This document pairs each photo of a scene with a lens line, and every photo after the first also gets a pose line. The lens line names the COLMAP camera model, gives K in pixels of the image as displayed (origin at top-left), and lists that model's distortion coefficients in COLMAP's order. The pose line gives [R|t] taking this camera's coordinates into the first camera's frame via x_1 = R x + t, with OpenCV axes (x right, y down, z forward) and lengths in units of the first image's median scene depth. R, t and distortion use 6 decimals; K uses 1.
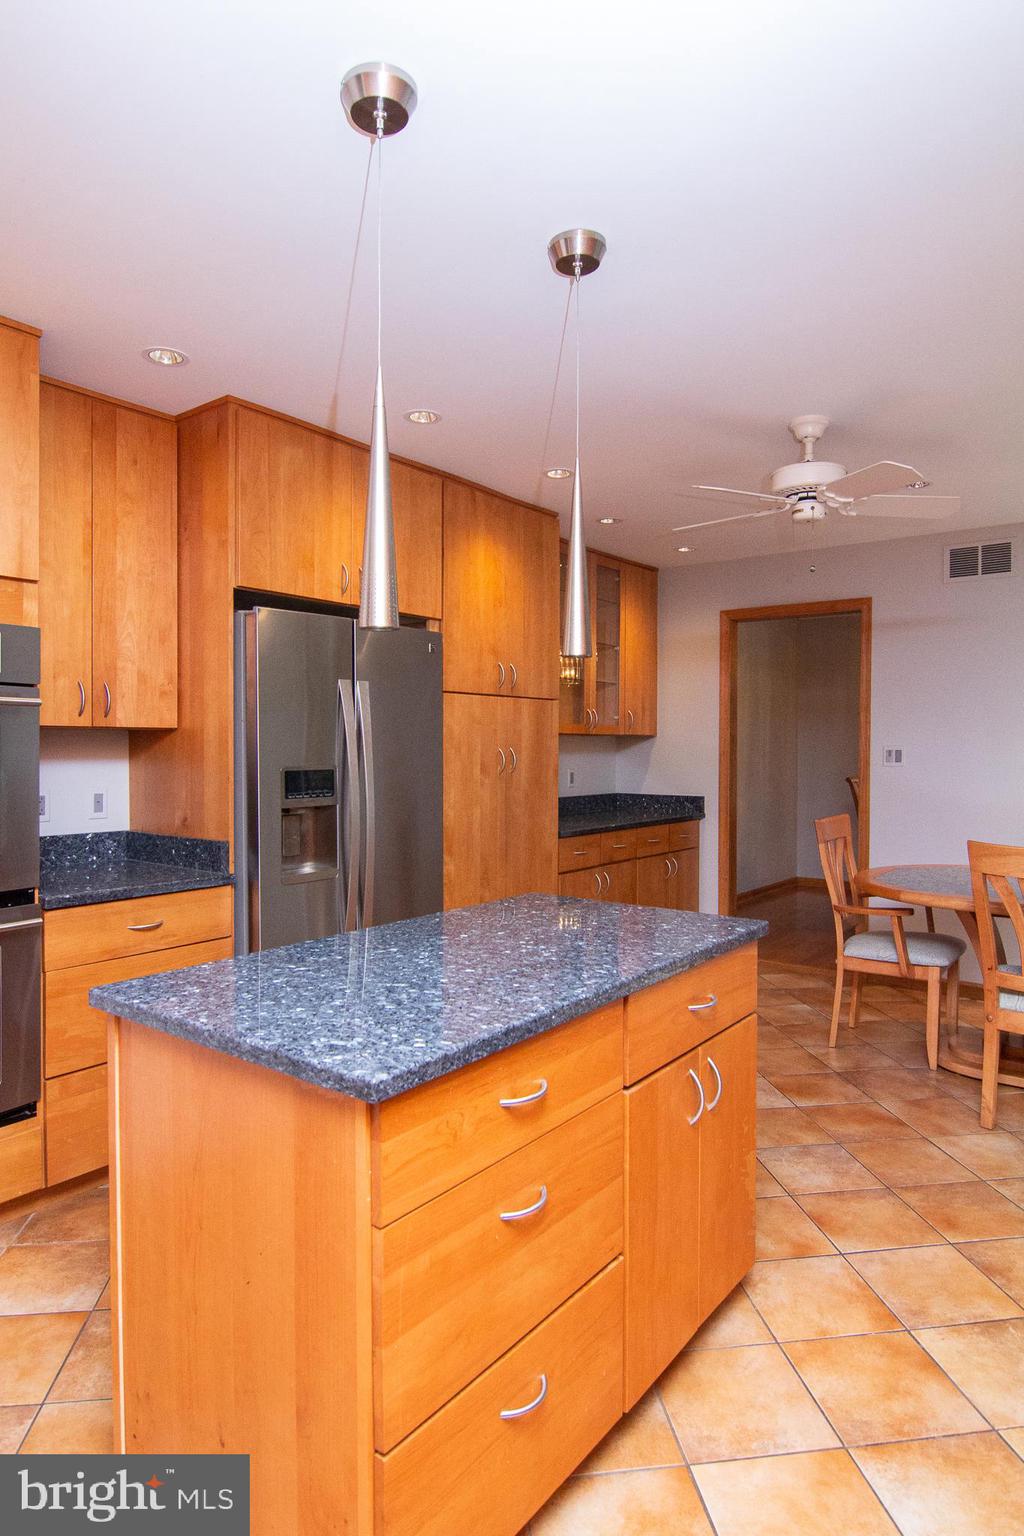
lens RADIAL K [[902.6, 0, 522.6], [0, 902.6, 761.6], [0, 0, 1]] dist [-0.005394, -0.002552]
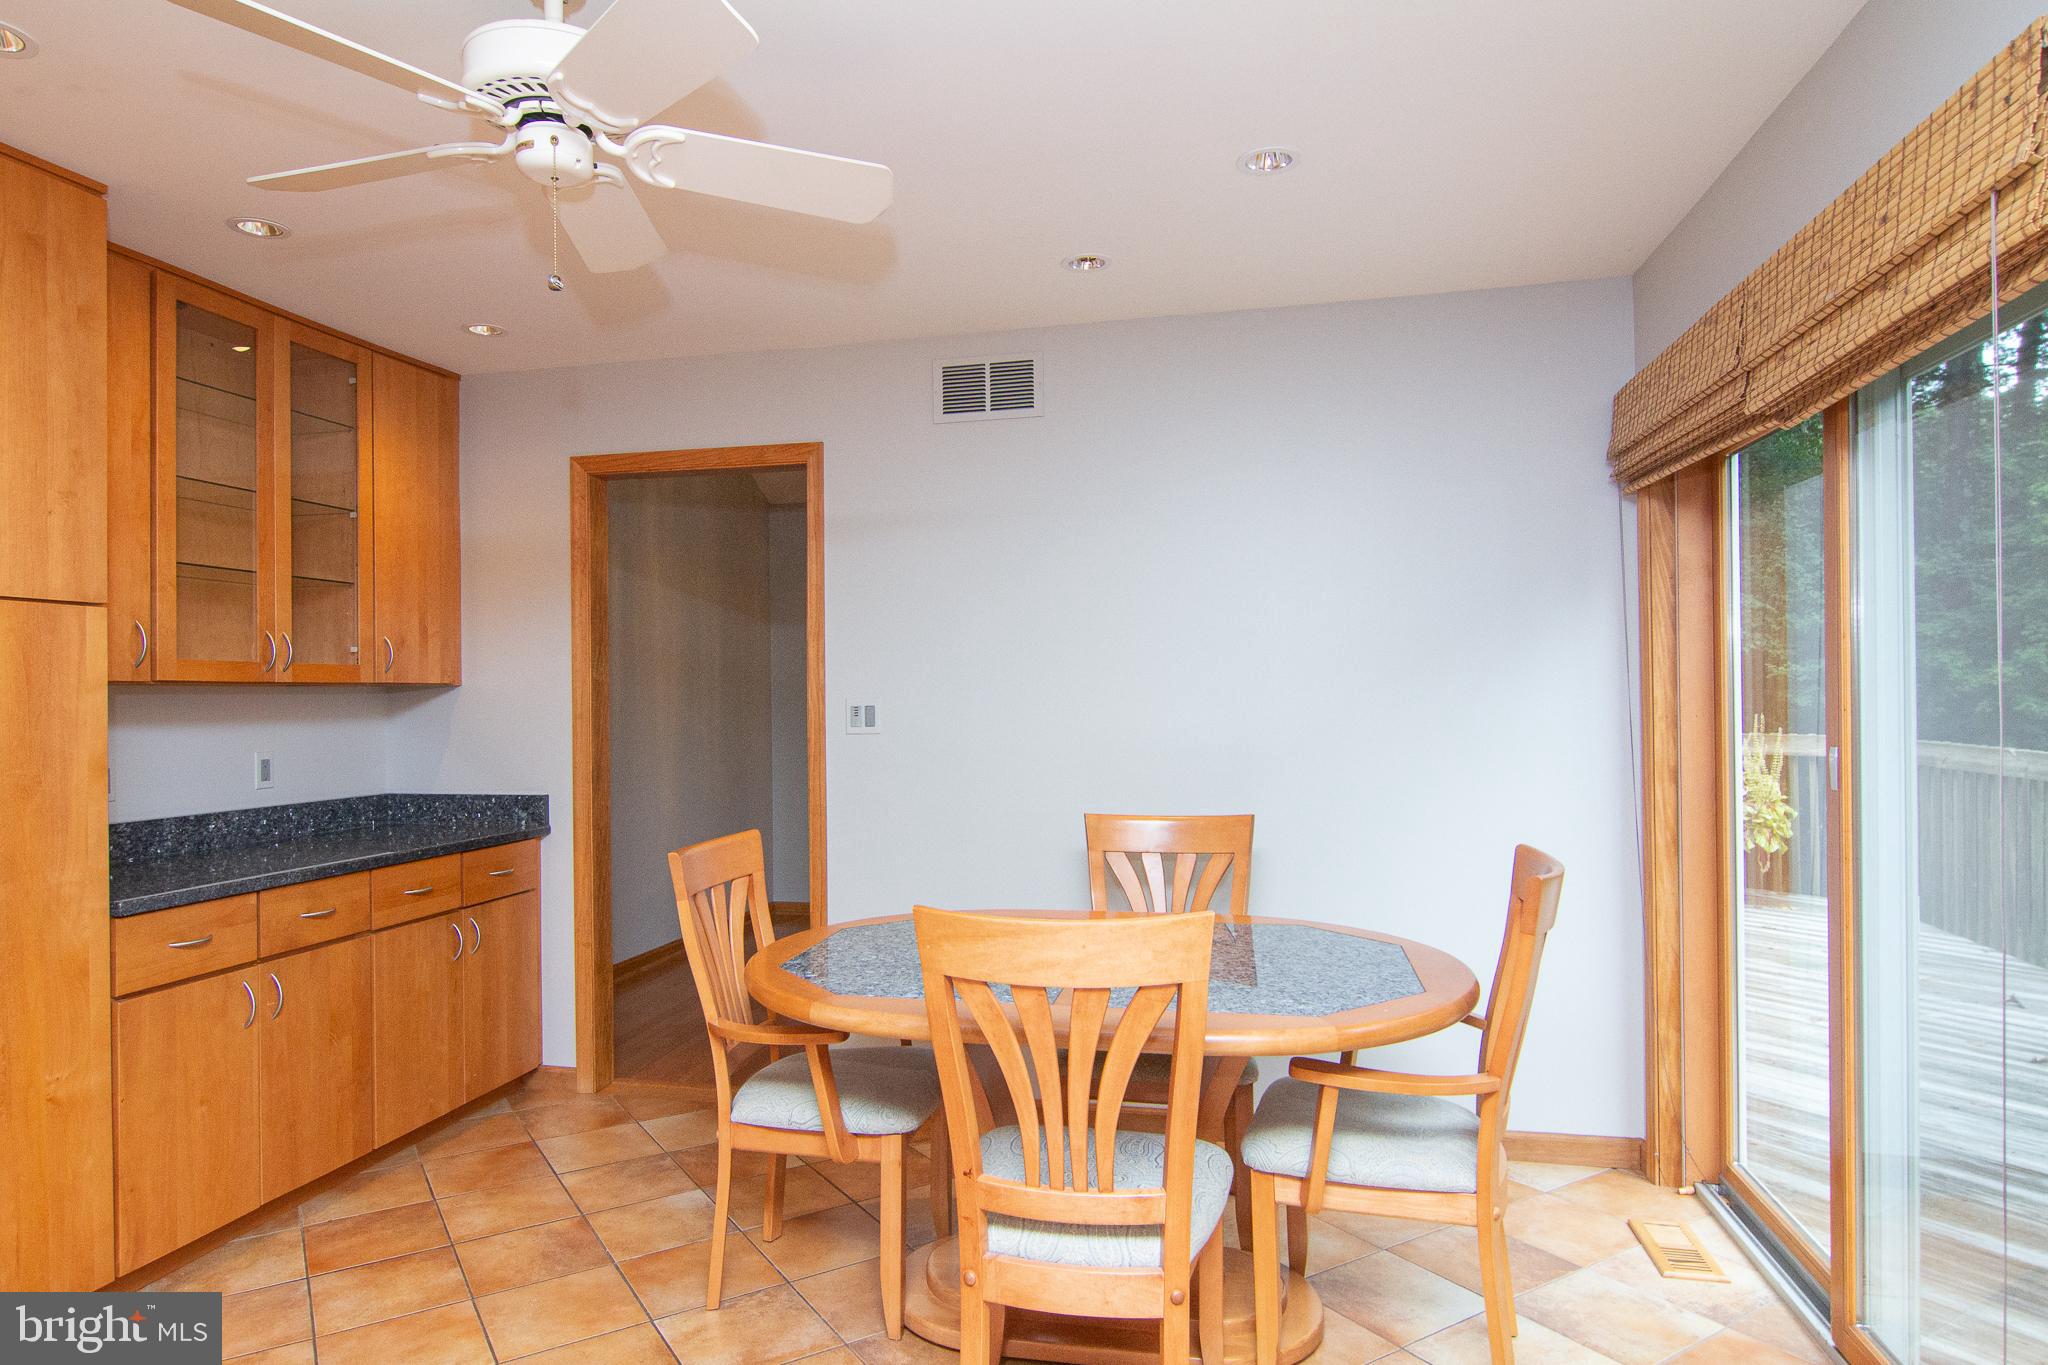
lens RADIAL K [[1203.5, 0, 964.8], [0, 1203.5, 689.5], [0, 0, 1]] dist [-0.005394, -0.002552]
pose [[0.922905, -0.009756, 0.384904, 0.183977], [0.018891, 0.999622, -0.019959, -0.007099], [-0.384563, 0.025691, 0.922741, 0.273815]]
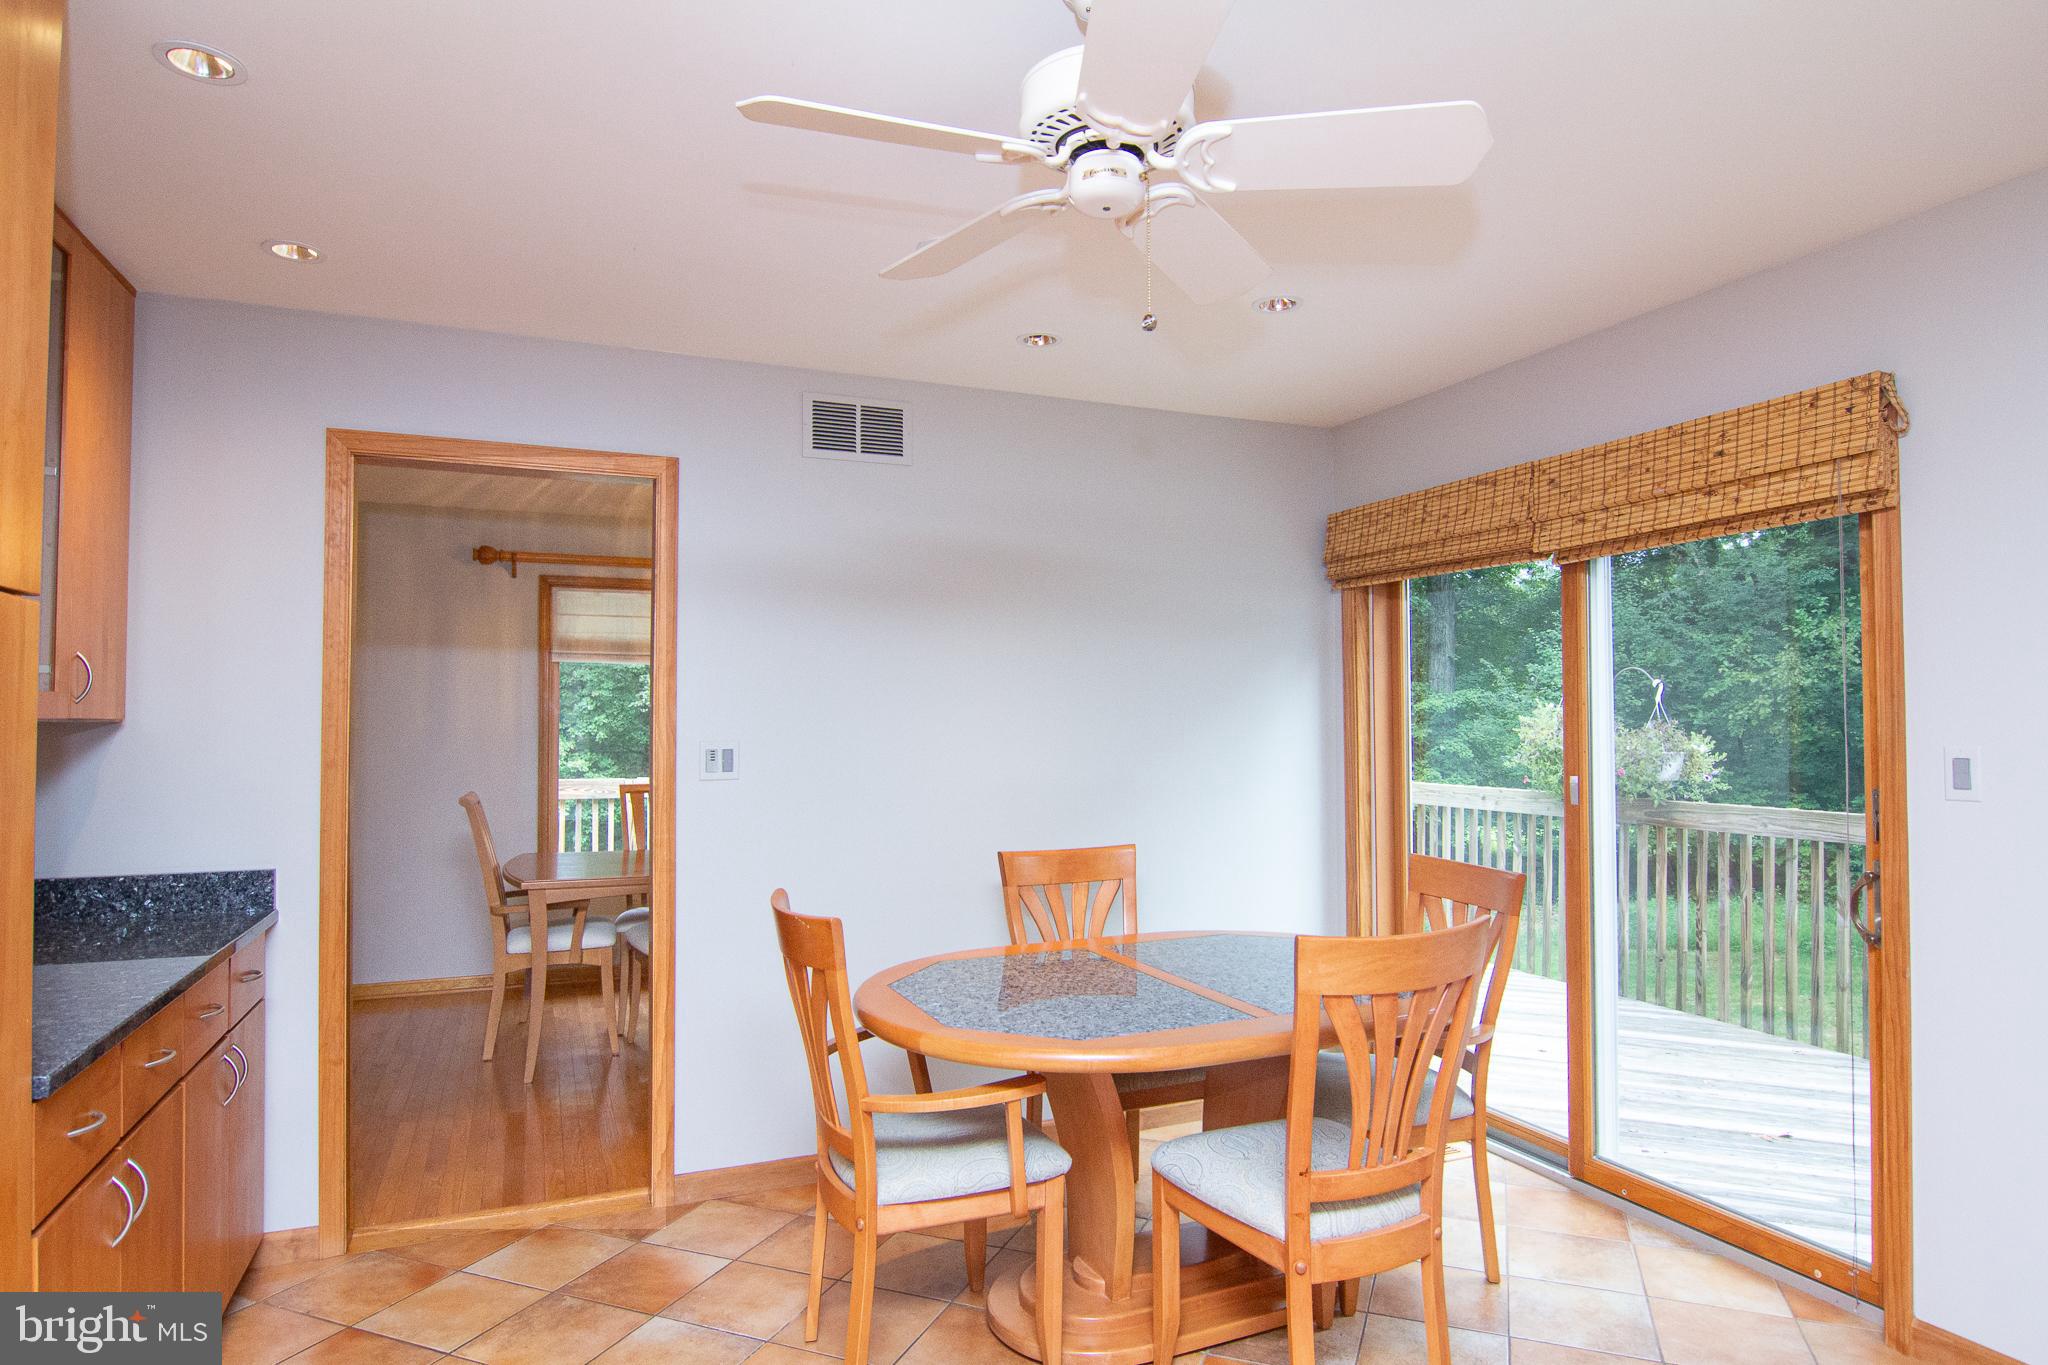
lens RADIAL K [[1203.5, 0, 1007.7], [0, 1203.5, 686.9], [0, 0, 1]] dist [-0.005394, -0.002552]
pose [[0.506592, 0.025402, 0.861812, -0.122519], [0.018184, 0.999029, -0.040135, -0.019348], [-0.861994, 0.036003, 0.505638, 0.518760]]
